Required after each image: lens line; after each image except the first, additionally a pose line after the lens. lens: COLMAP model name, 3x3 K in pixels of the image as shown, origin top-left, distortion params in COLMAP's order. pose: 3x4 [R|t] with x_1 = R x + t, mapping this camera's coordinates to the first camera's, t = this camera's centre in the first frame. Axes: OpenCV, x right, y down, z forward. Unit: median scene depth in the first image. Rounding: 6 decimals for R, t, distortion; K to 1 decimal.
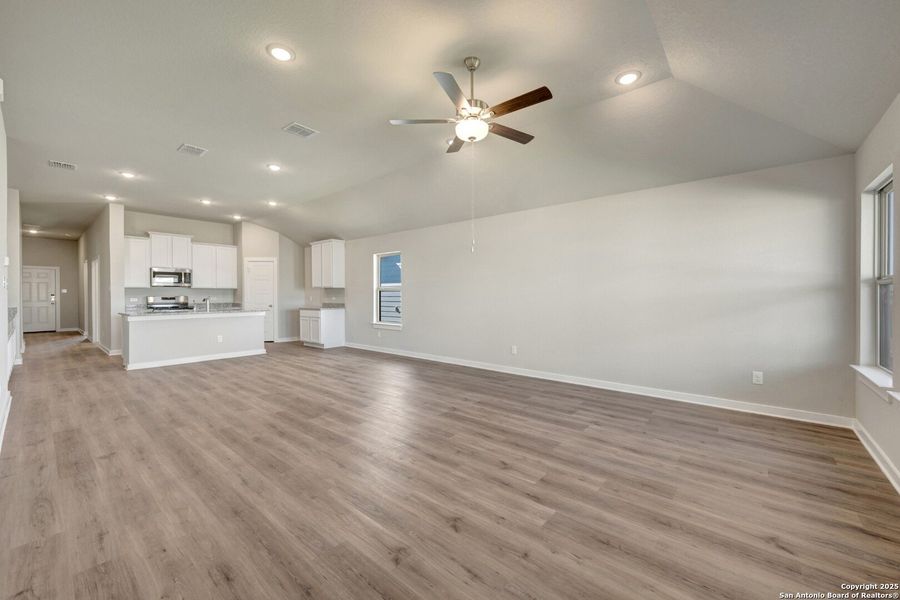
lens RADIAL K [[357.1, 0, 452.9], [0, 357.1, 296.0], [0, 0, 1]] dist [-0.001184, -0.000345]
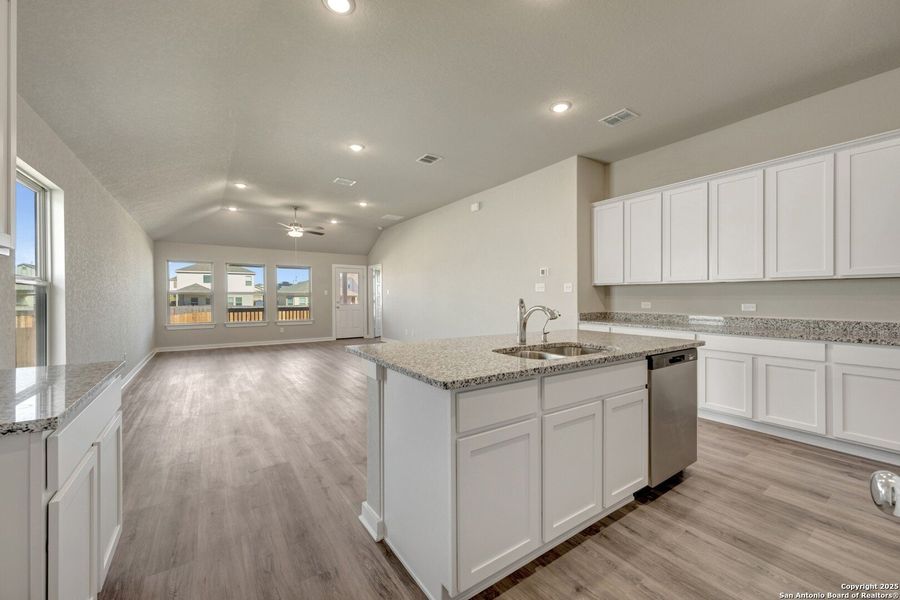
lens RADIAL K [[357.7, 0, 450.0], [0, 357.7, 300.0], [0, 0, 1]] dist [0.001603, -0.000120]
pose [[-0.963377, 0.002450, 0.268140, -1.302765], [0.005046, 0.999947, 0.008994, -0.005103], [-0.268103, 0.010018, -0.963338, 2.438921]]
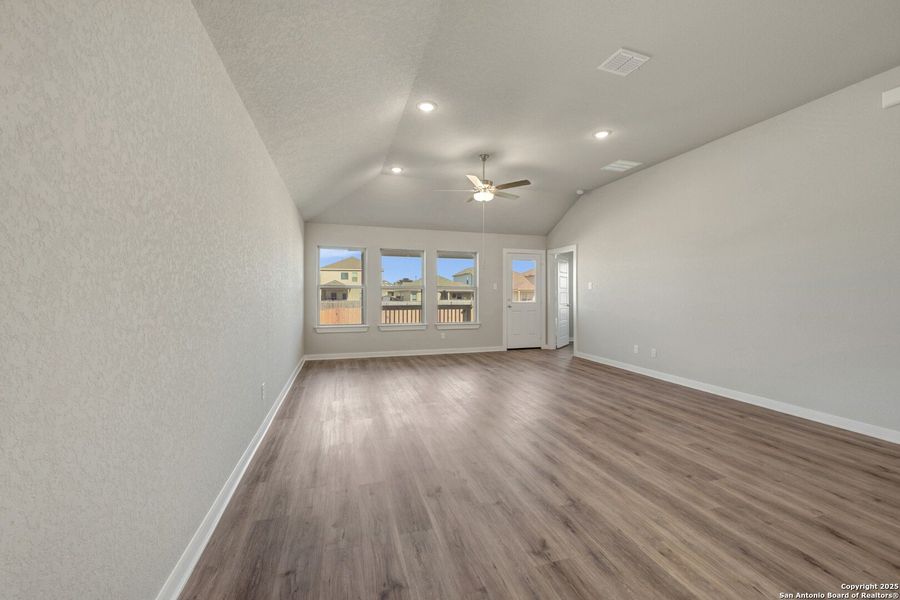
lens RADIAL K [[358.1, 0, 450.8], [0, 358.1, 290.0], [0, 0, 1]] dist [-0.000469, 0.000289]
pose [[-0.841203, 0.005539, 0.540690, -0.558332], [0.001053, 0.999962, -0.008607, -0.004895], [-0.540718, -0.006671, -0.841178, 1.923290]]
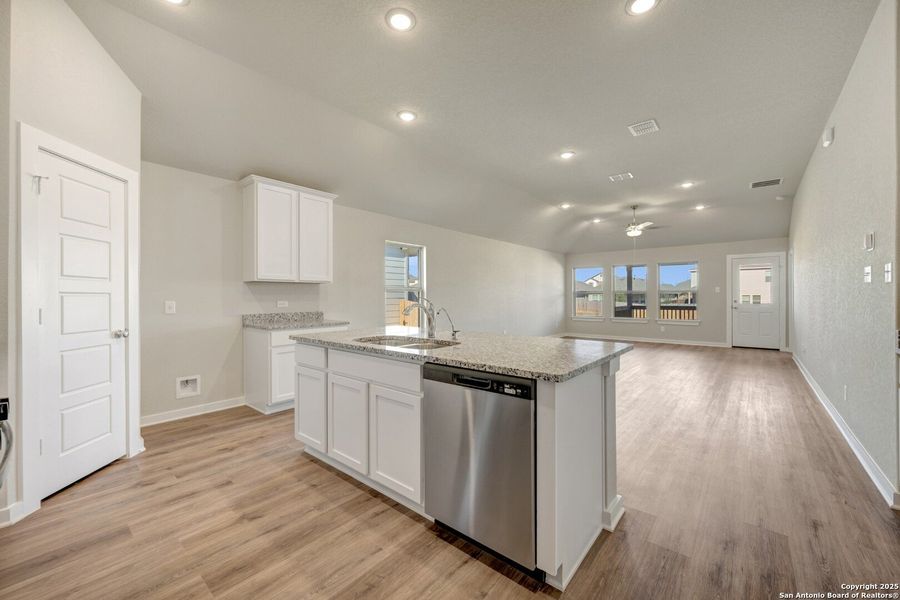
lens RADIAL K [[353.9, 0, 452.7], [0, 353.9, 299.7], [0, 0, 1]] dist [-0.000254, -0.000033]
pose [[-0.003245, -0.005071, 0.999982, -1.932702], [0.006754, 0.999964, 0.005093, -0.000500], [-0.999972, 0.006770, -0.003211, 1.789055]]
